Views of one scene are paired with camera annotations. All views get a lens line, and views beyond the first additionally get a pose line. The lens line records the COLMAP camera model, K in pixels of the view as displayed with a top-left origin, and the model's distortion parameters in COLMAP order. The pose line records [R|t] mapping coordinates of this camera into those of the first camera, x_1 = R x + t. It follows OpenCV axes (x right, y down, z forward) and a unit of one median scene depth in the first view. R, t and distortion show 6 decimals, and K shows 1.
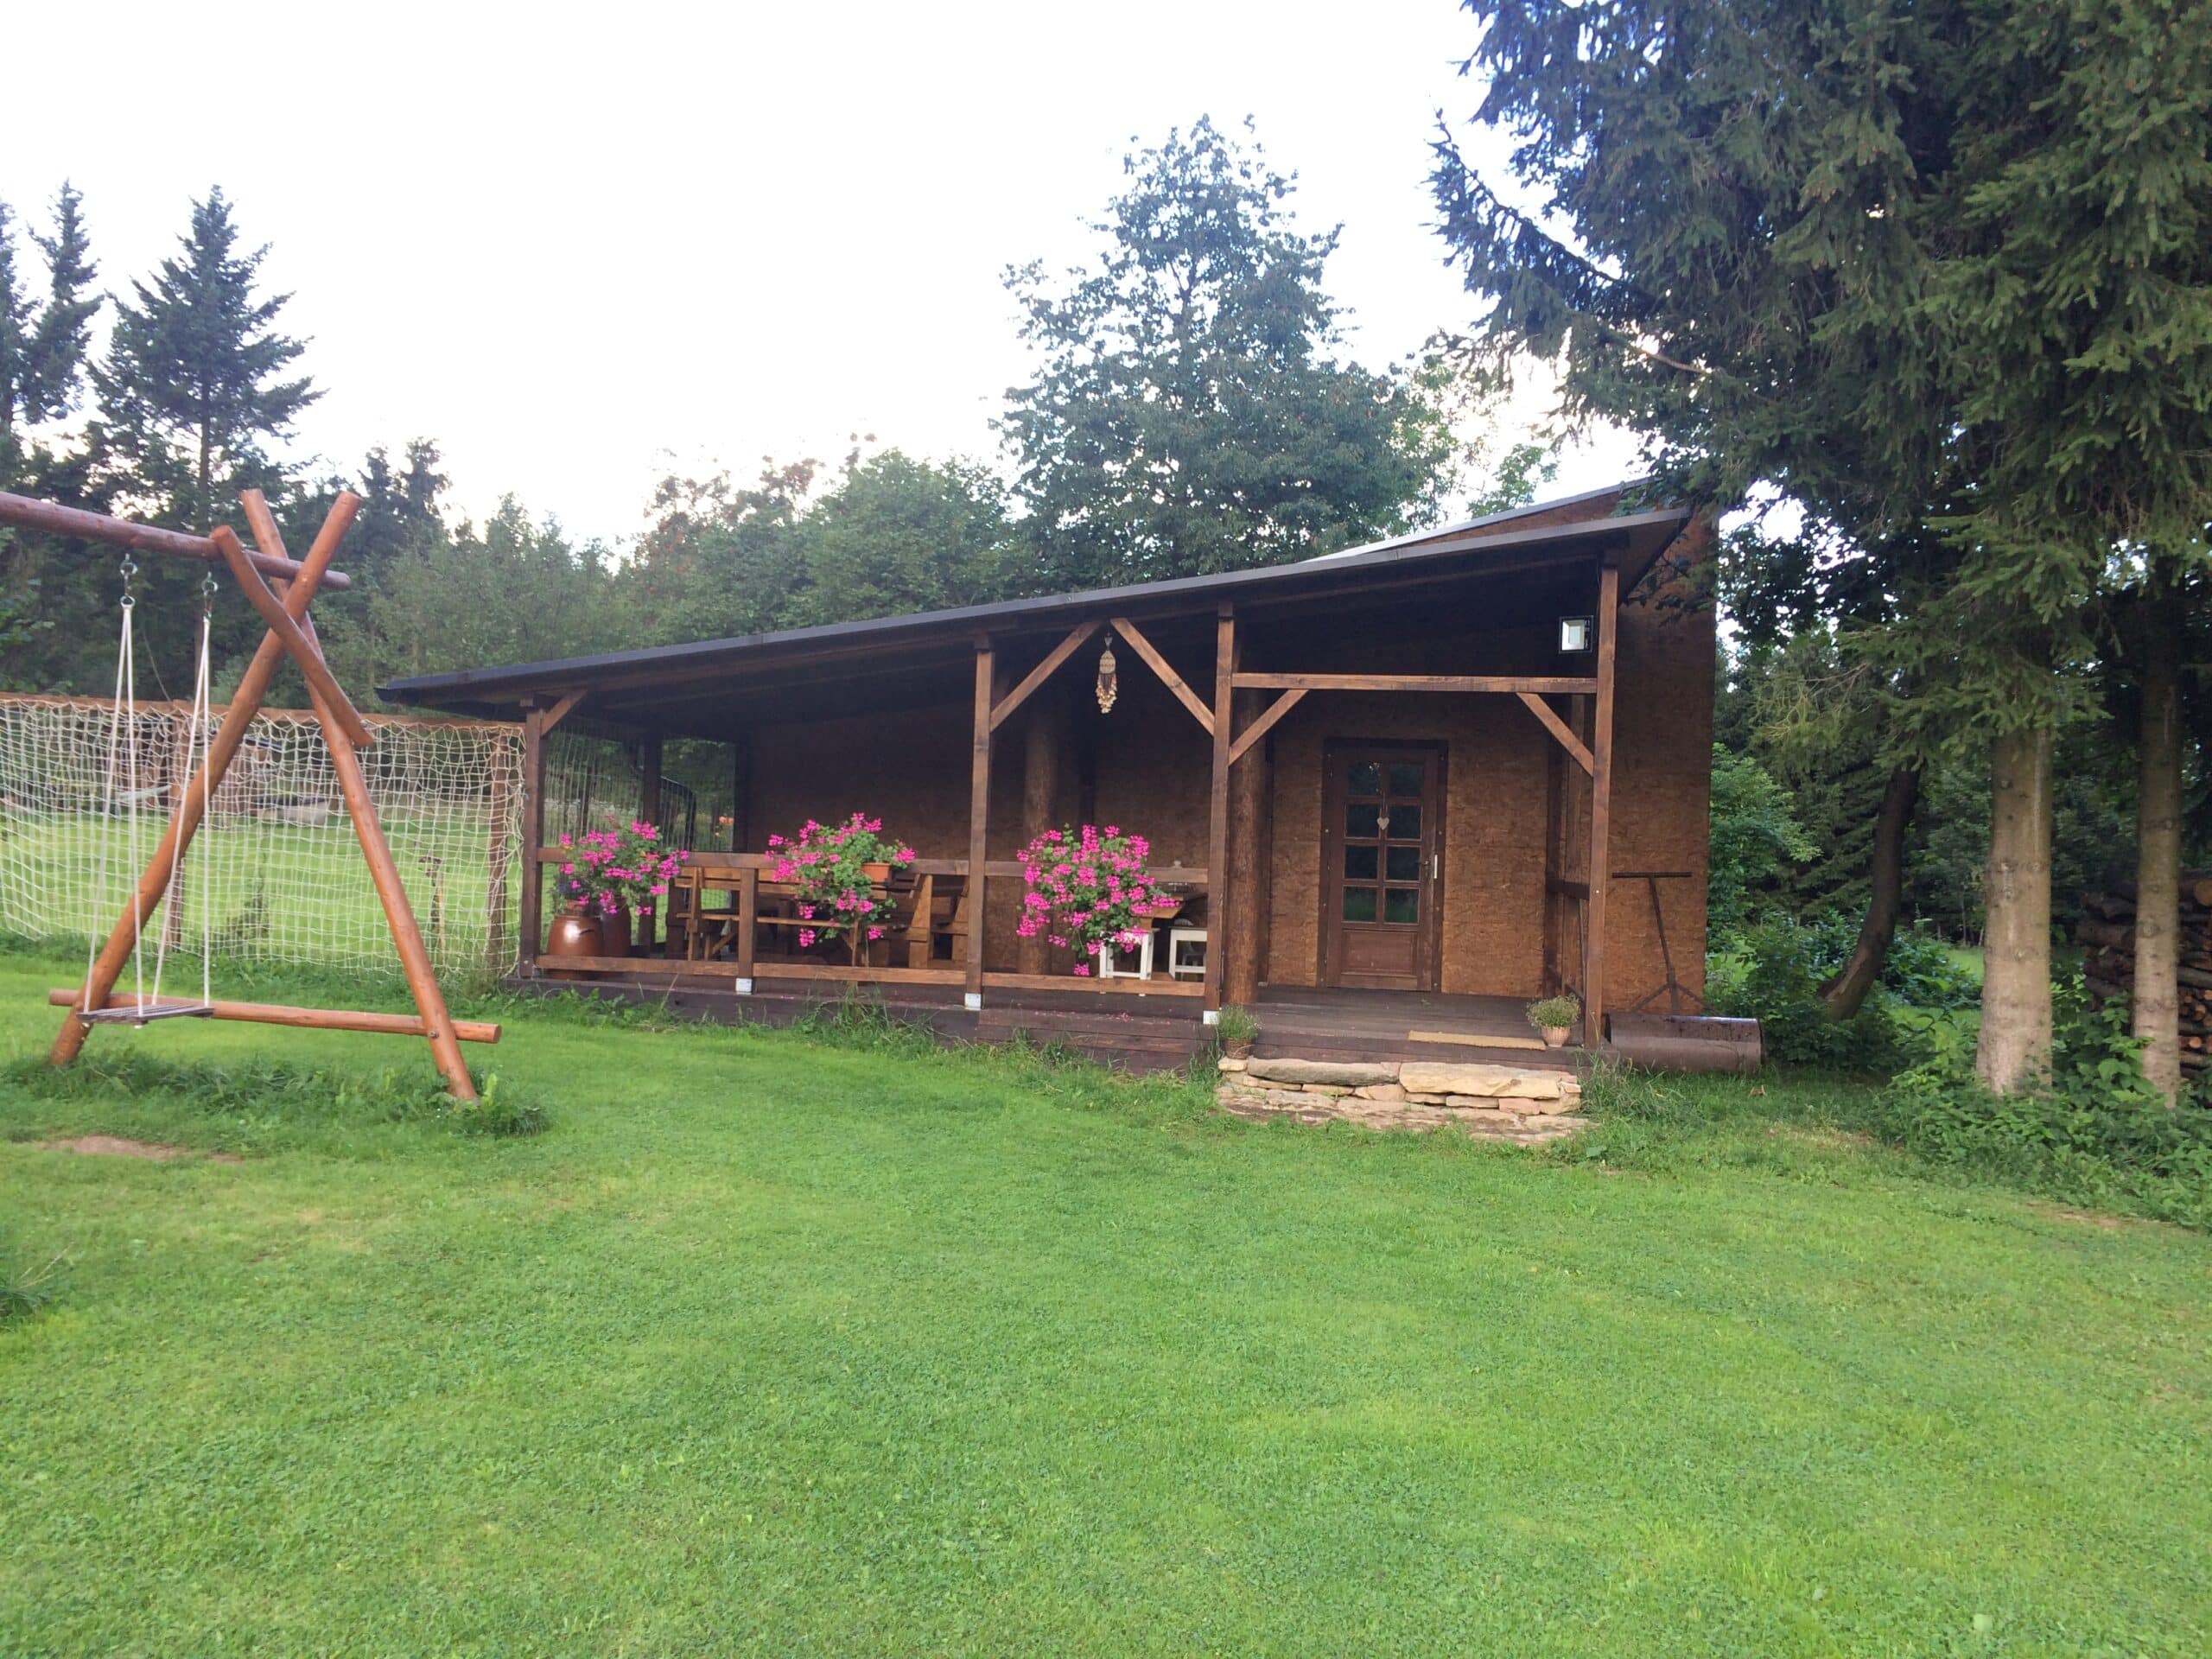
lens RADIAL K [[1862.2, 0, 1130.8], [0, 1862.2, 830.3], [0, 0, 1]] dist [0.099363, 0.000926]
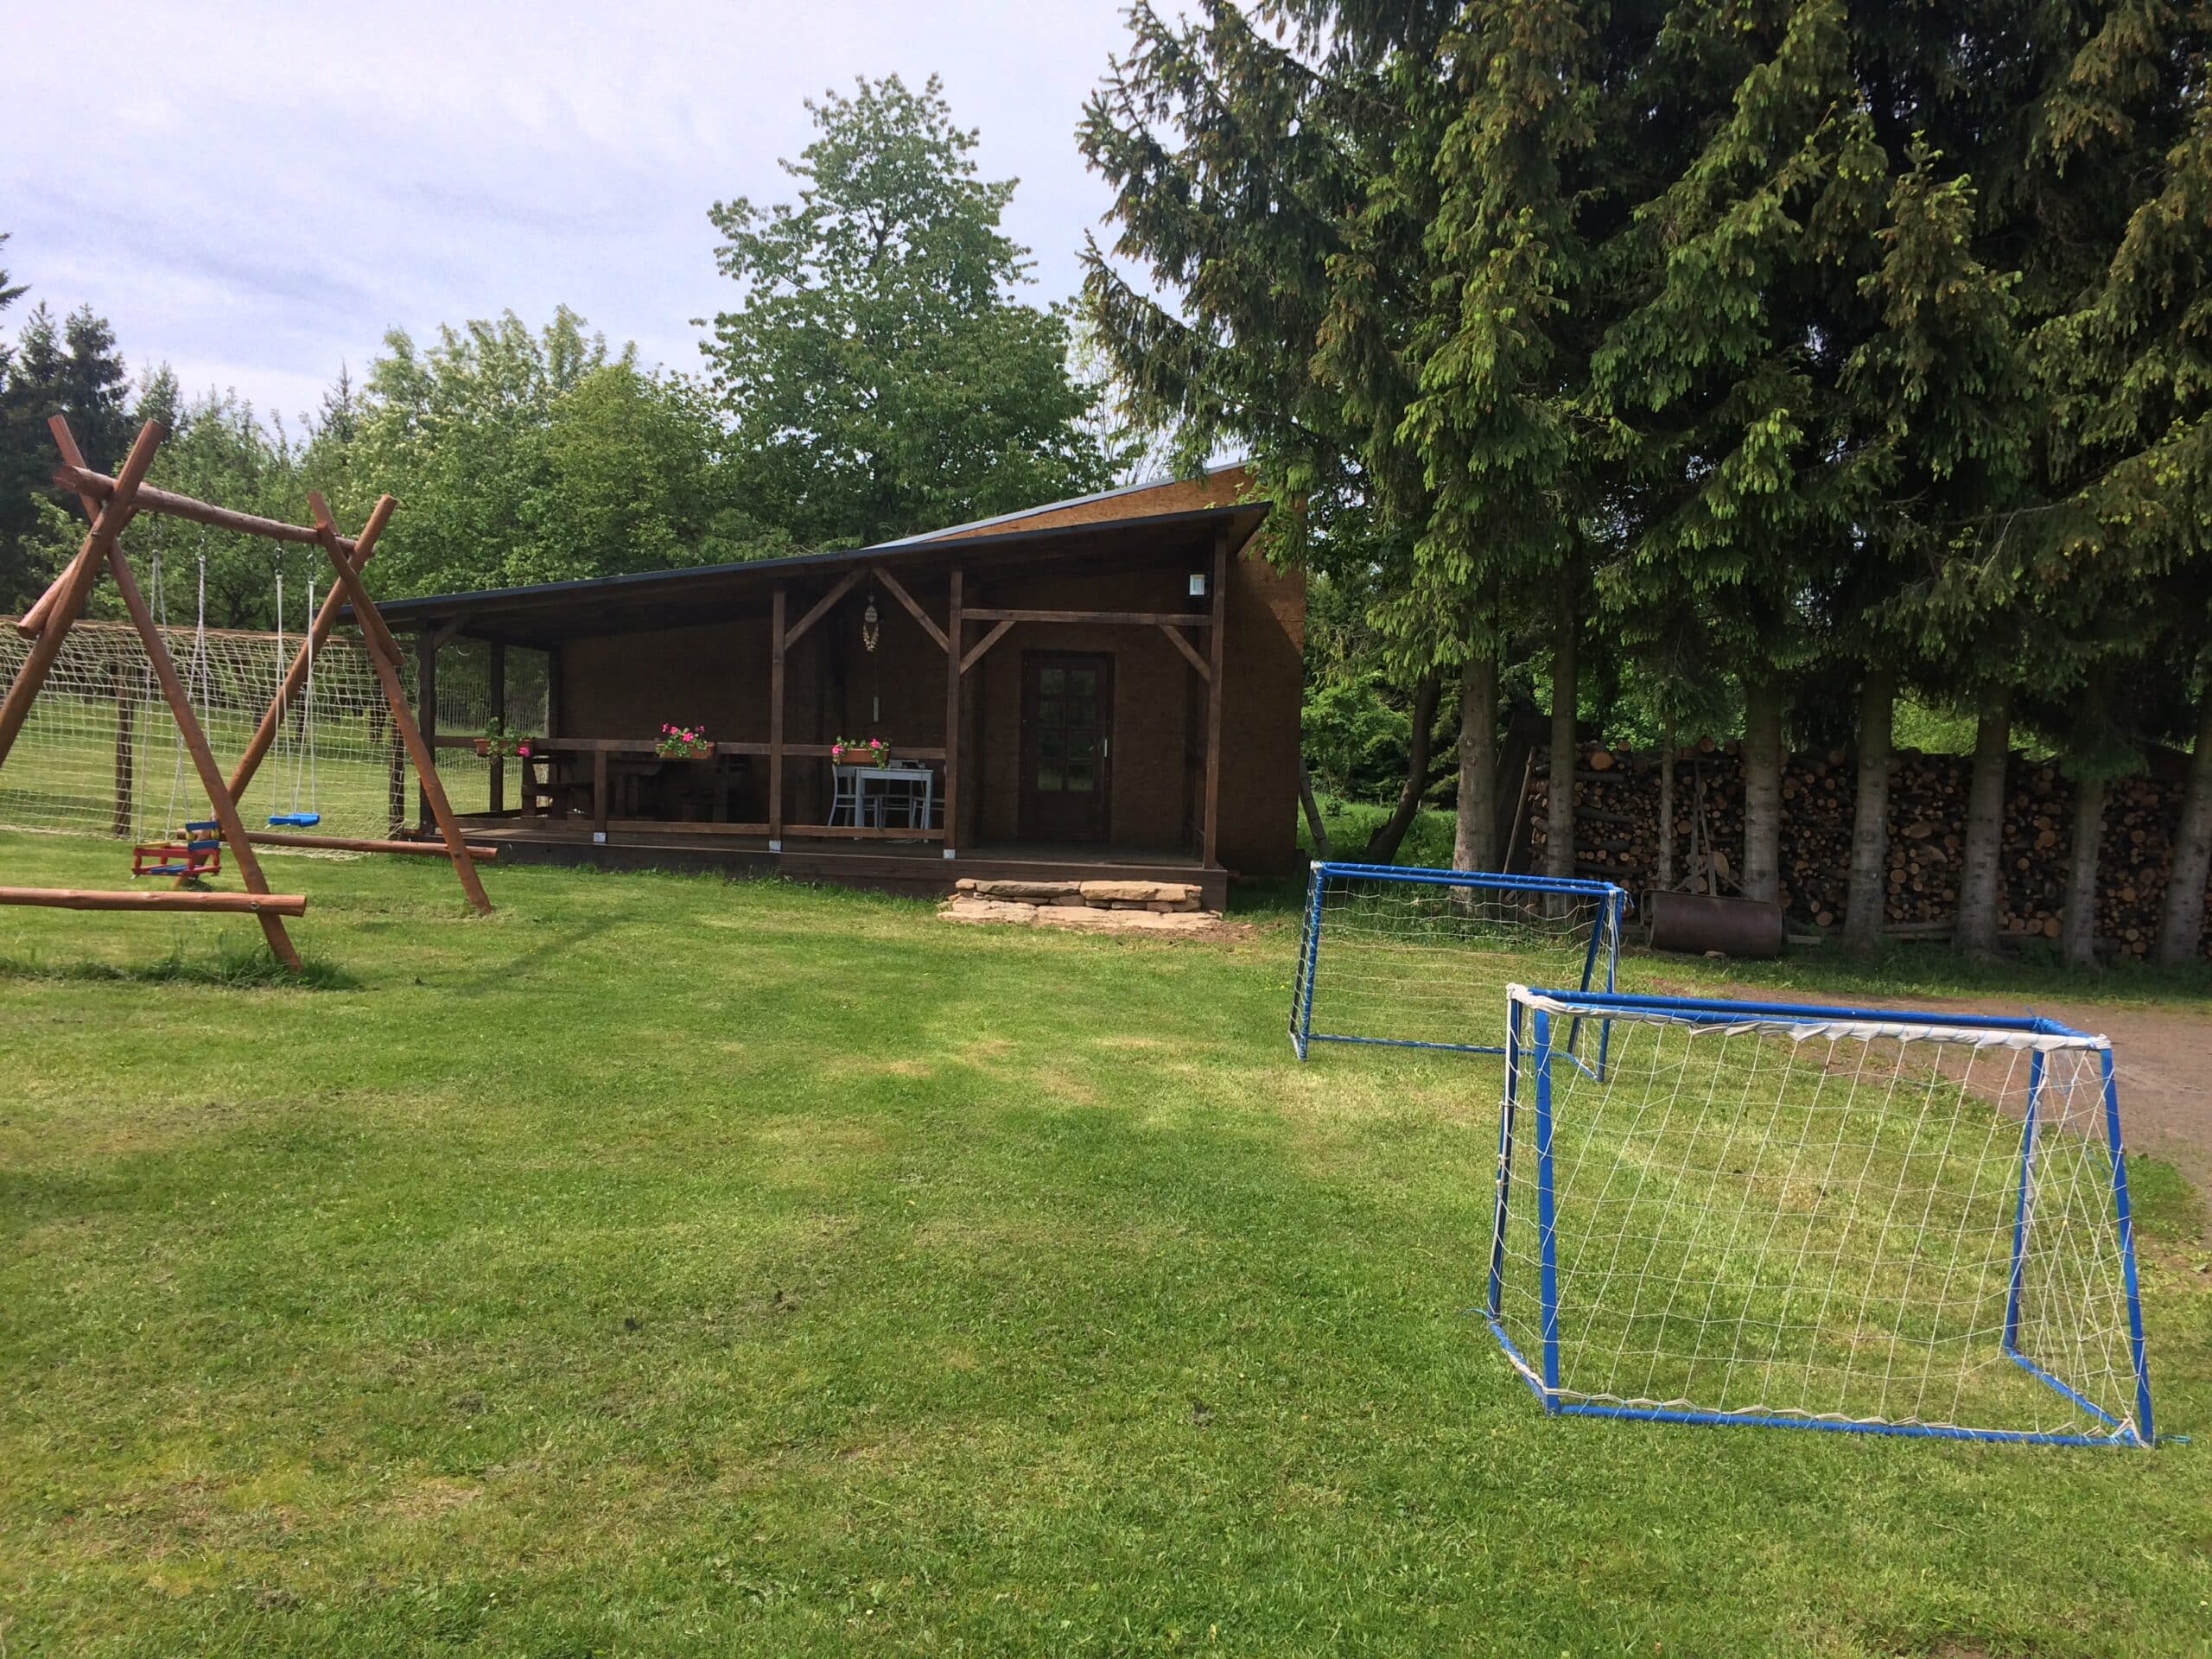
lens RADIAL K [[1869.8, 0, 1106.0], [0, 1869.8, 829.5], [0, 0, 1]] dist [0.127914, -0.209525]
pose [[0.986926, -0.014481, 0.160525, -0.065660], [0.005026, 0.998236, 0.059155, -0.001585], [-0.161099, -0.057575, 0.985258, -0.407676]]
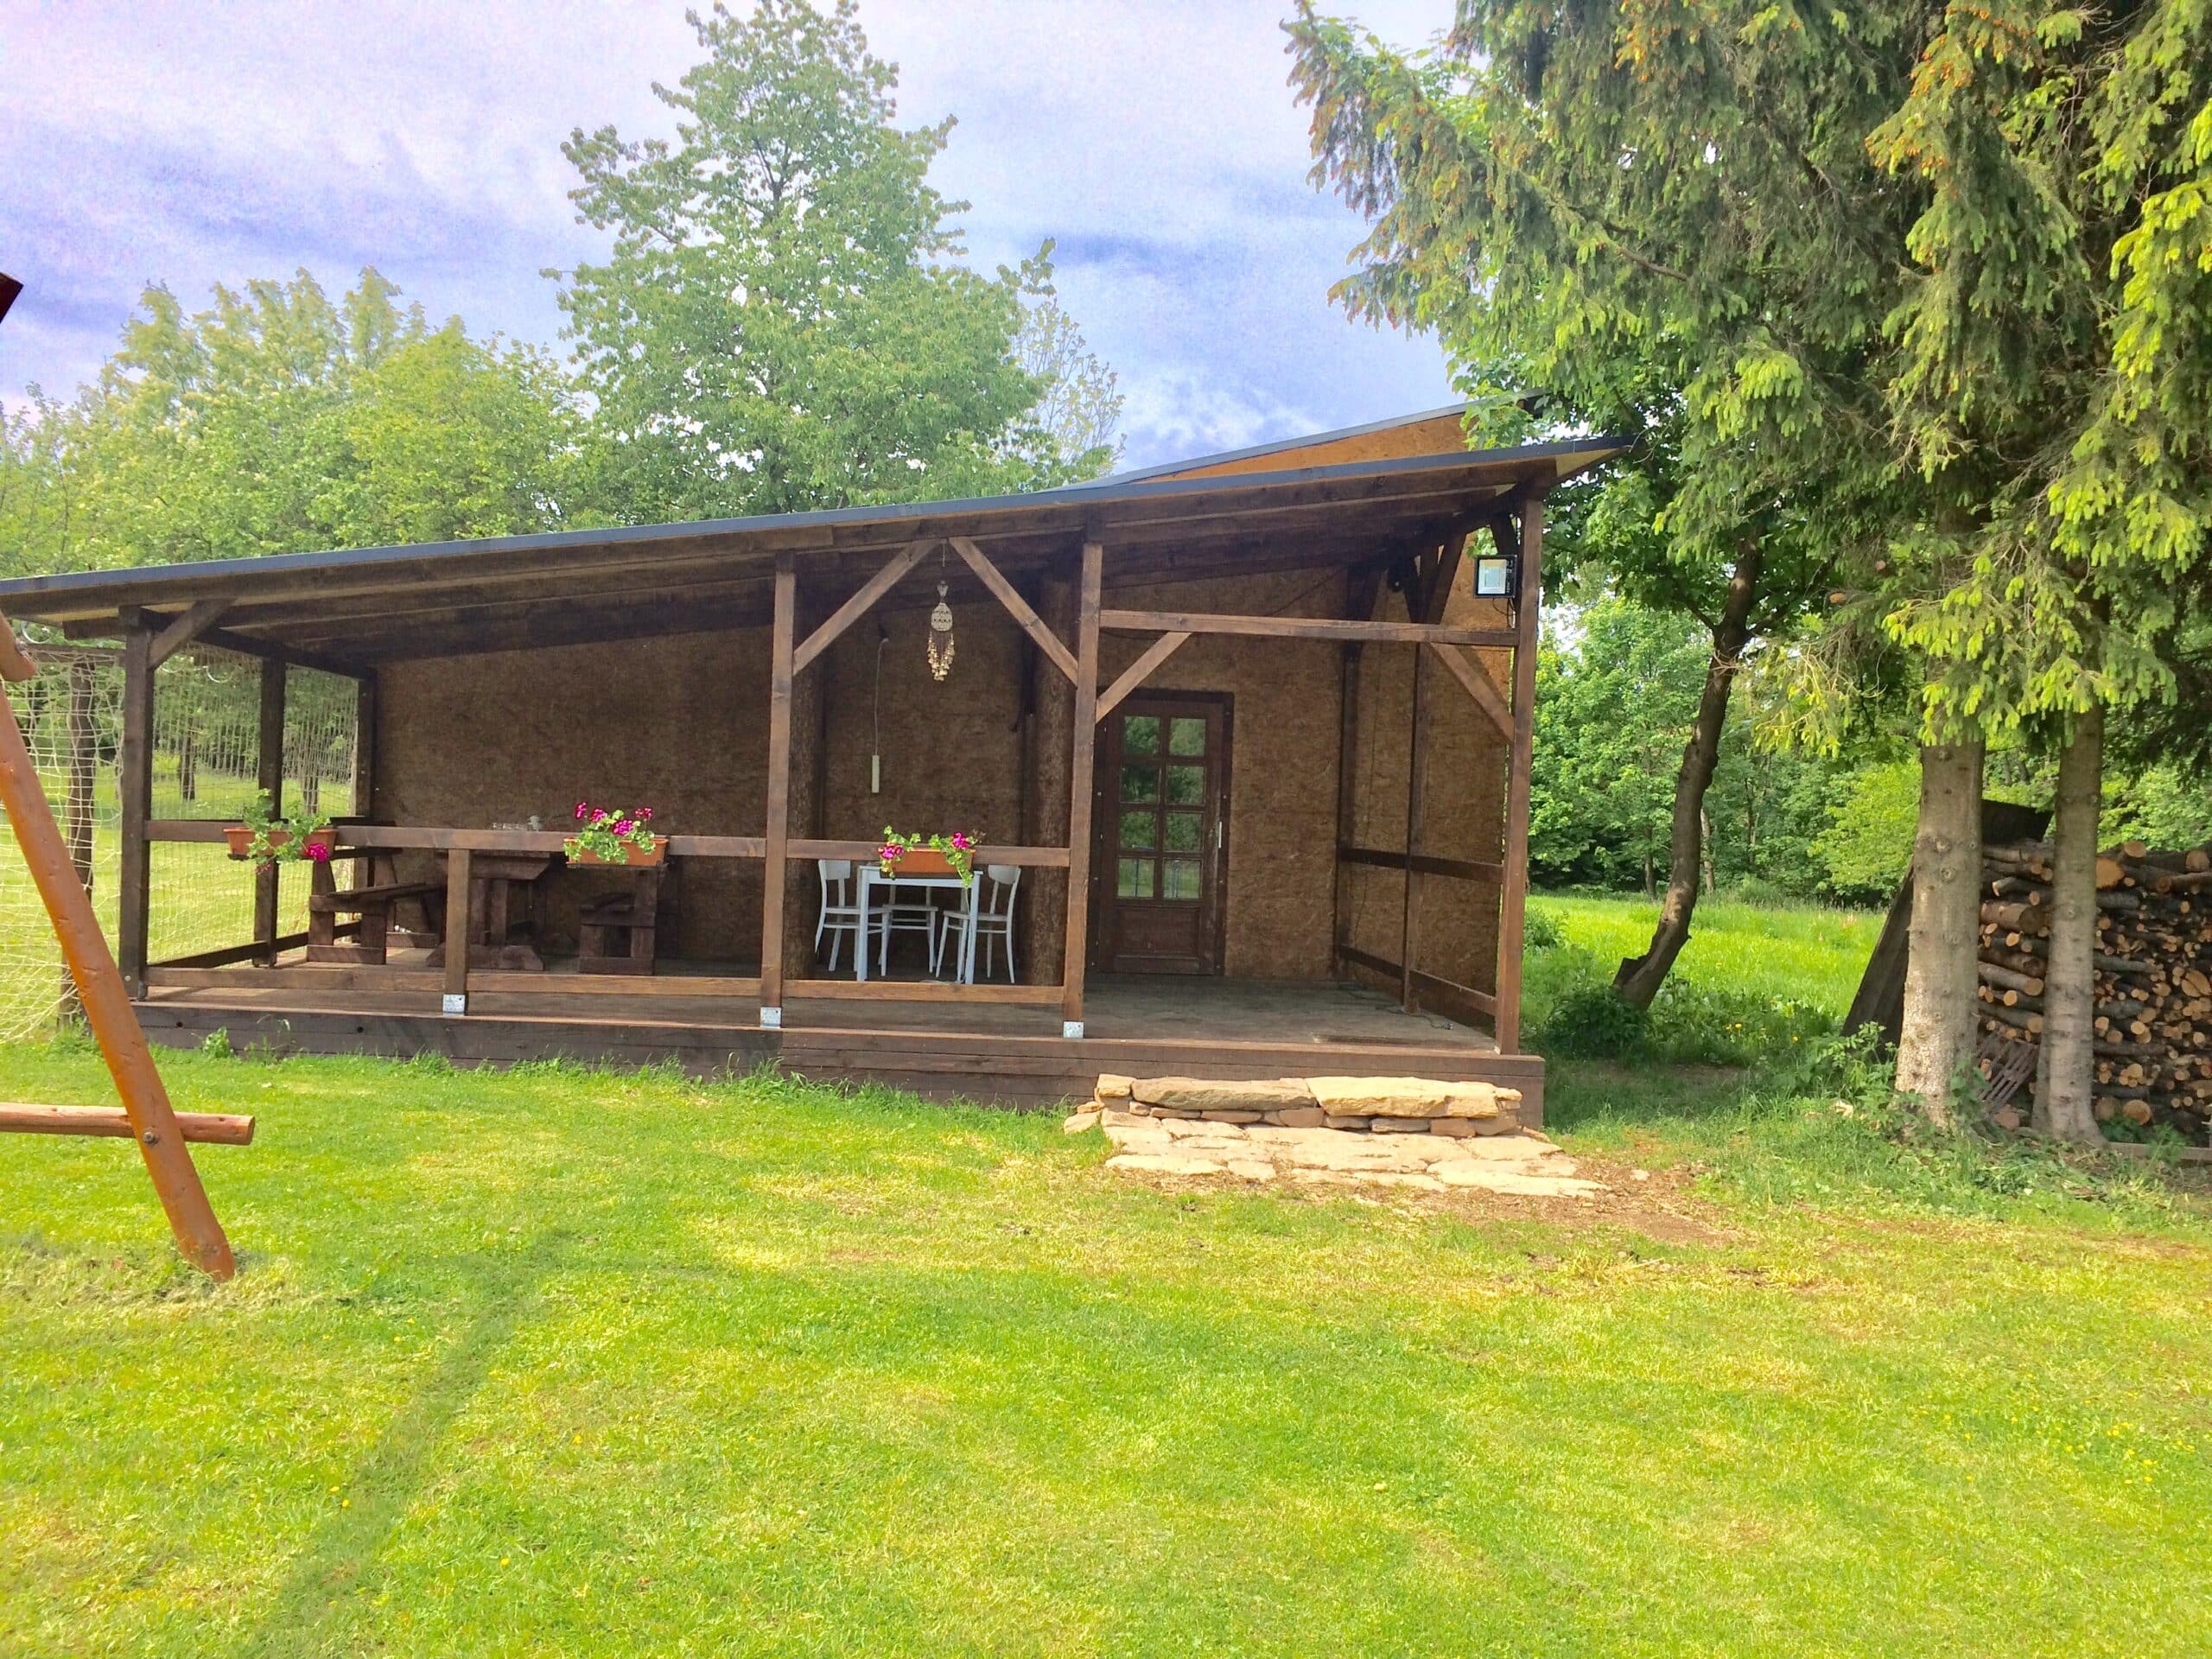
lens RADIAL K [[1869.8, 0, 1106.0], [0, 1869.8, 829.5], [0, 0, 1]] dist [0.127914, -0.209525]
pose [[0.966357, -0.002643, 0.257191, -0.151757], [-0.005371, 0.999522, 0.030452, -0.012646], [-0.257149, -0.030809, 0.965881, 0.197607]]
